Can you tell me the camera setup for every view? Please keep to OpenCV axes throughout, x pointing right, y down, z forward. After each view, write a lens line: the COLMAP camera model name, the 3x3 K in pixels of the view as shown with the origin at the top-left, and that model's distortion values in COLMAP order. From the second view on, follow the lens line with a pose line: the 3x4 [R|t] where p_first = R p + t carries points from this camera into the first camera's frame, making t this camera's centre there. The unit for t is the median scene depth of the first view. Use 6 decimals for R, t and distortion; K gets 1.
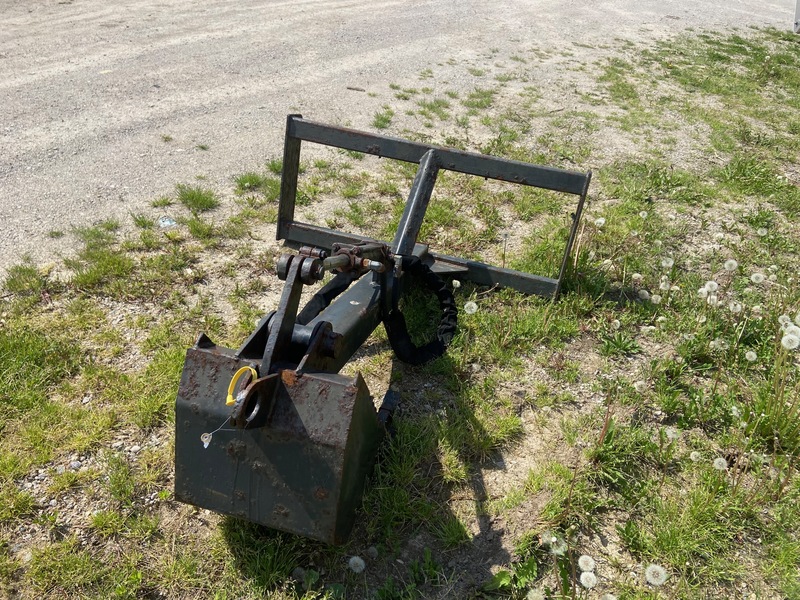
lens RADIAL K [[604.4, 0, 405.5], [0, 604.4, 300.8], [0, 0, 1]] dist [0.135178, -0.183811]
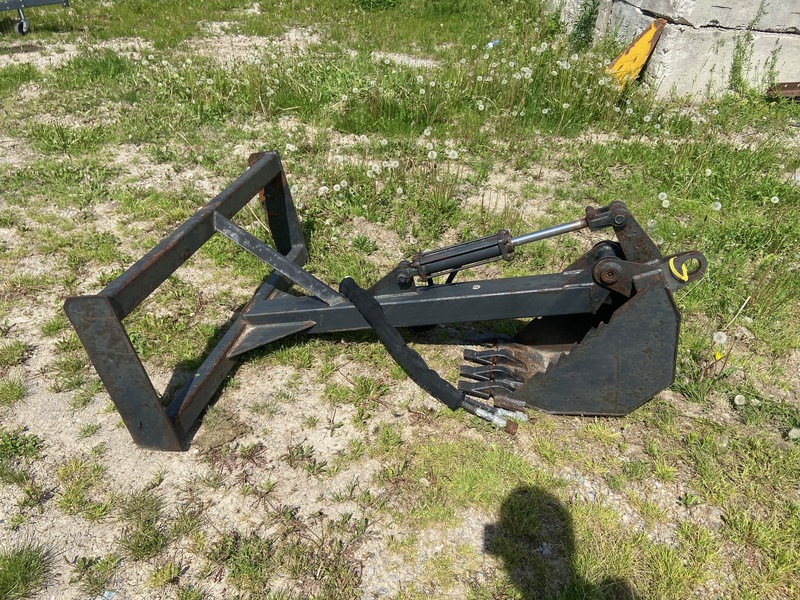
lens RADIAL K [[604.4, 0, 405.5], [0, 604.4, 300.8], [0, 0, 1]] dist [0.135178, -0.183811]
pose [[-0.070040, -0.619576, 0.781806, -0.721973], [0.504400, 0.654162, 0.563607, -0.508944], [-0.860625, 0.433818, 0.266697, 0.577003]]
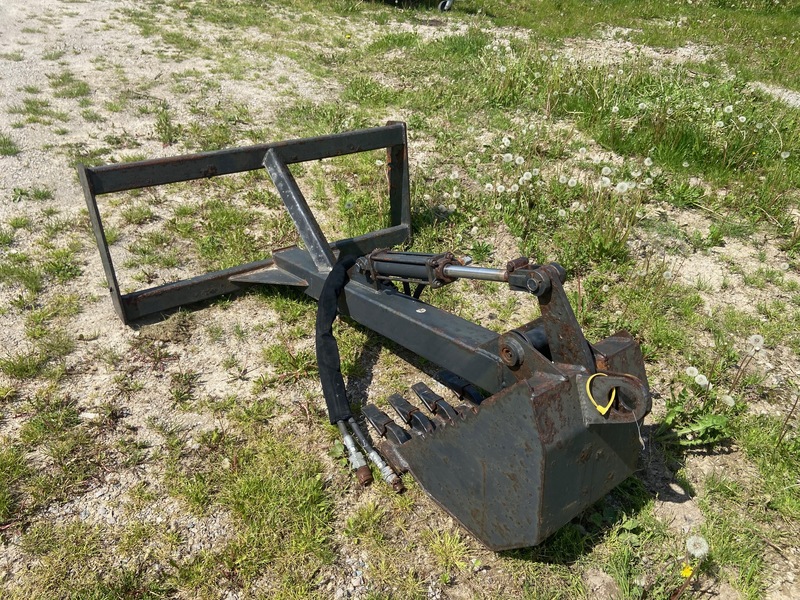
lens RADIAL K [[604.4, 0, 405.5], [0, 604.4, 300.8], [0, 0, 1]] dist [0.135178, -0.183811]
pose [[0.626476, -0.478033, 0.615641, -0.497115], [0.416836, 0.872887, 0.253607, -0.192700], [-0.658617, 0.097742, 0.746103, 0.195120]]
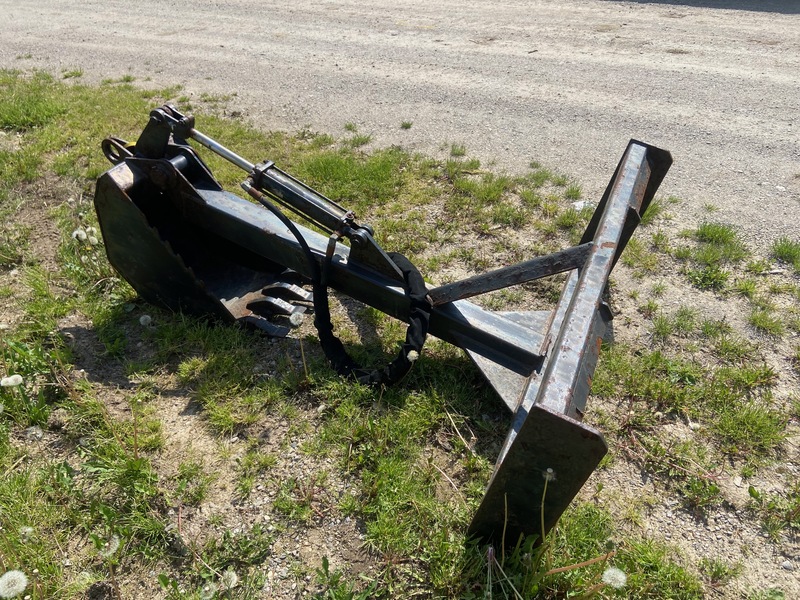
lens RADIAL K [[604.4, 0, 405.5], [0, 604.4, 300.8], [0, 0, 1]] dist [0.135178, -0.183811]
pose [[-0.155422, 0.524264, -0.837252, 0.630688], [-0.522281, 0.675796, 0.520118, -0.429294], [0.838491, 0.518118, 0.168780, 0.744026]]
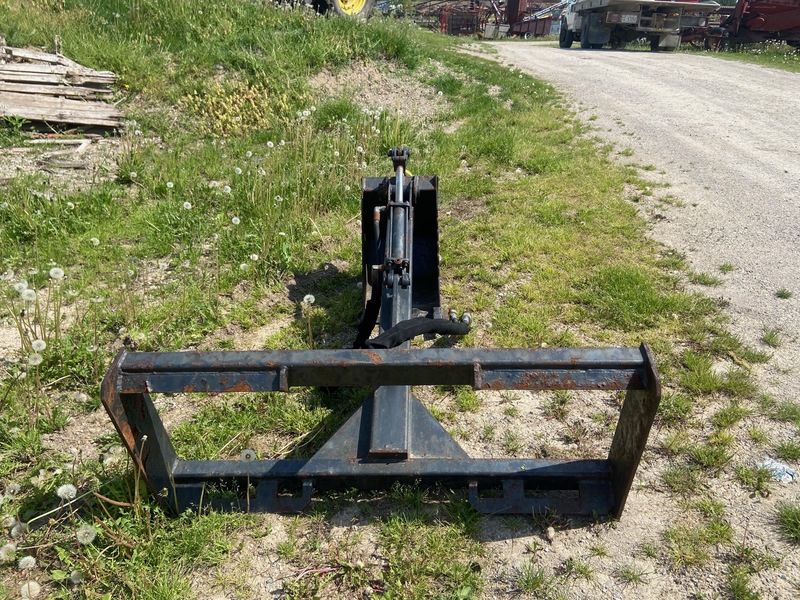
lens RADIAL K [[604.4, 0, 405.5], [0, 604.4, 300.8], [0, 0, 1]] dist [0.135178, -0.183811]
pose [[-0.971534, 0.036888, -0.234009, 0.160070], [-0.182239, 0.514754, 0.837745, -0.776789], [0.151360, 0.856544, -0.493379, 1.233293]]
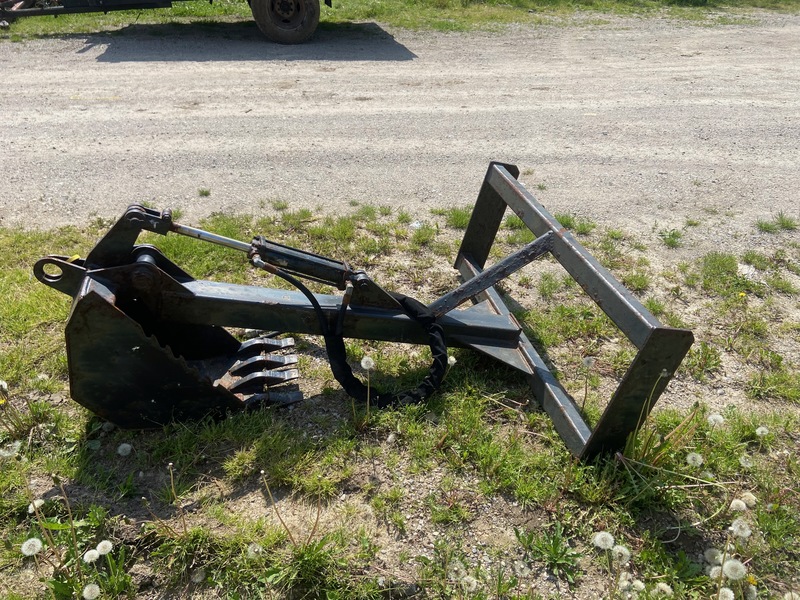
lens RADIAL K [[604.4, 0, 405.5], [0, 604.4, 300.8], [0, 0, 1]] dist [0.135178, -0.183811]
pose [[0.480072, 0.409041, -0.776026, 0.655721], [-0.465583, 0.868564, 0.169794, -0.208724], [0.743481, 0.279791, 0.607416, 0.328337]]
